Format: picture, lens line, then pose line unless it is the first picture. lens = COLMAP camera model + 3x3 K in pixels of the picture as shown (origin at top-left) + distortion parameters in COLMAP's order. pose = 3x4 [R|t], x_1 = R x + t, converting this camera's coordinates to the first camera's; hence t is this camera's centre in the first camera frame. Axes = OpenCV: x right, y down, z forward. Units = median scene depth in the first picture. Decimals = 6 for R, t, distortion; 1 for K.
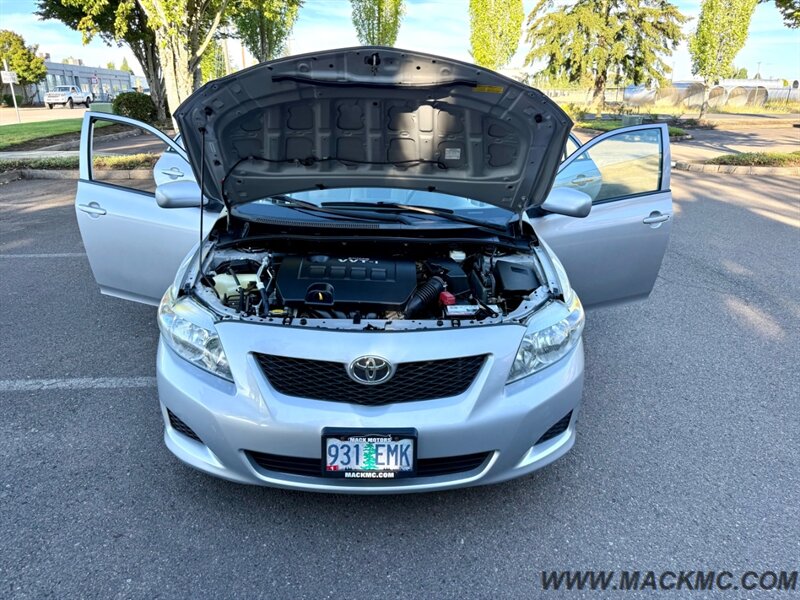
lens RADIAL K [[578.8, 0, 400.7], [0, 578.8, 285.5], [0, 0, 1]] dist [0.003573, -0.005040]
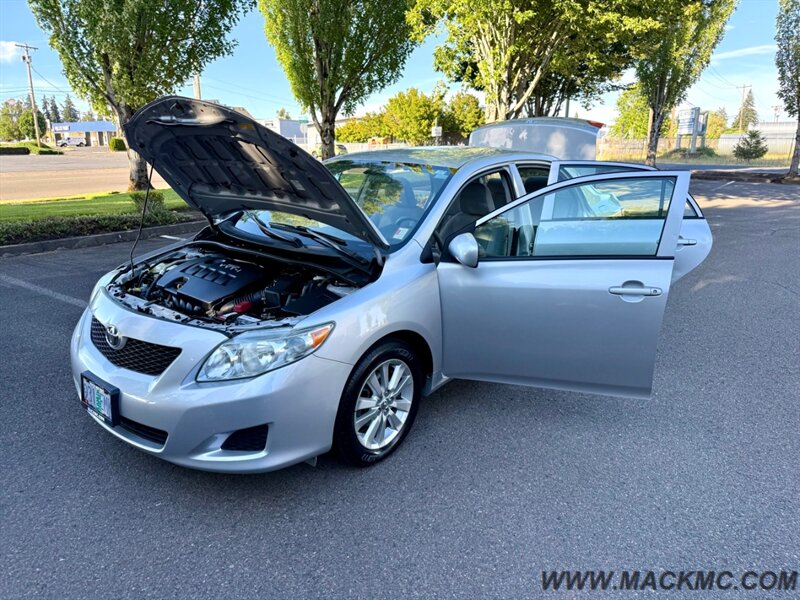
lens RADIAL K [[578.8, 0, 400.7], [0, 578.8, 285.5], [0, 0, 1]] dist [0.003573, -0.005040]
pose [[0.754513, 0.155824, -0.637518, 1.085678], [-0.207948, 0.978115, -0.007037, -0.080156], [0.622470, 0.137880, 0.770403, 0.324562]]
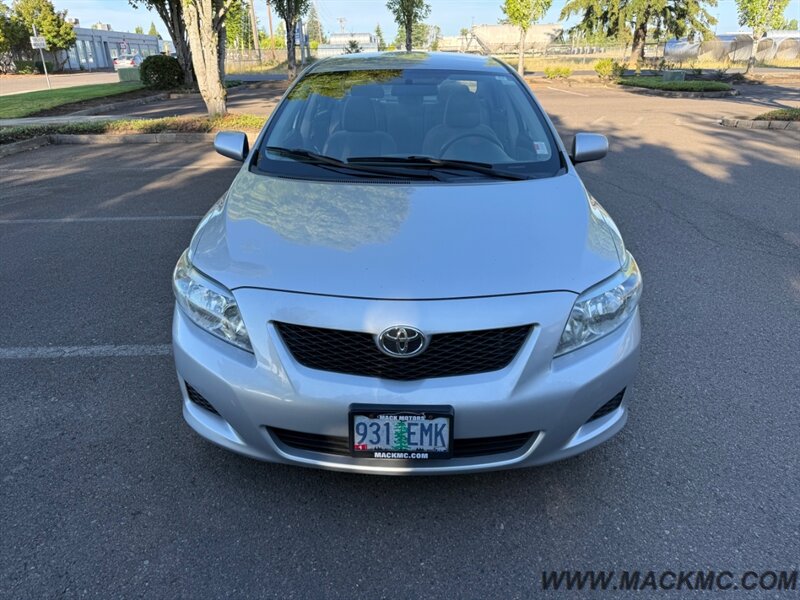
lens RADIAL K [[578.8, 0, 400.7], [0, 578.8, 285.5], [0, 0, 1]] dist [0.003573, -0.005040]
pose [[0.998724, 0.000222, -0.050497, -0.007475], [0.002817, 0.998188, 0.060101, 0.004325], [0.050419, -0.060167, 0.996914, 0.094254]]
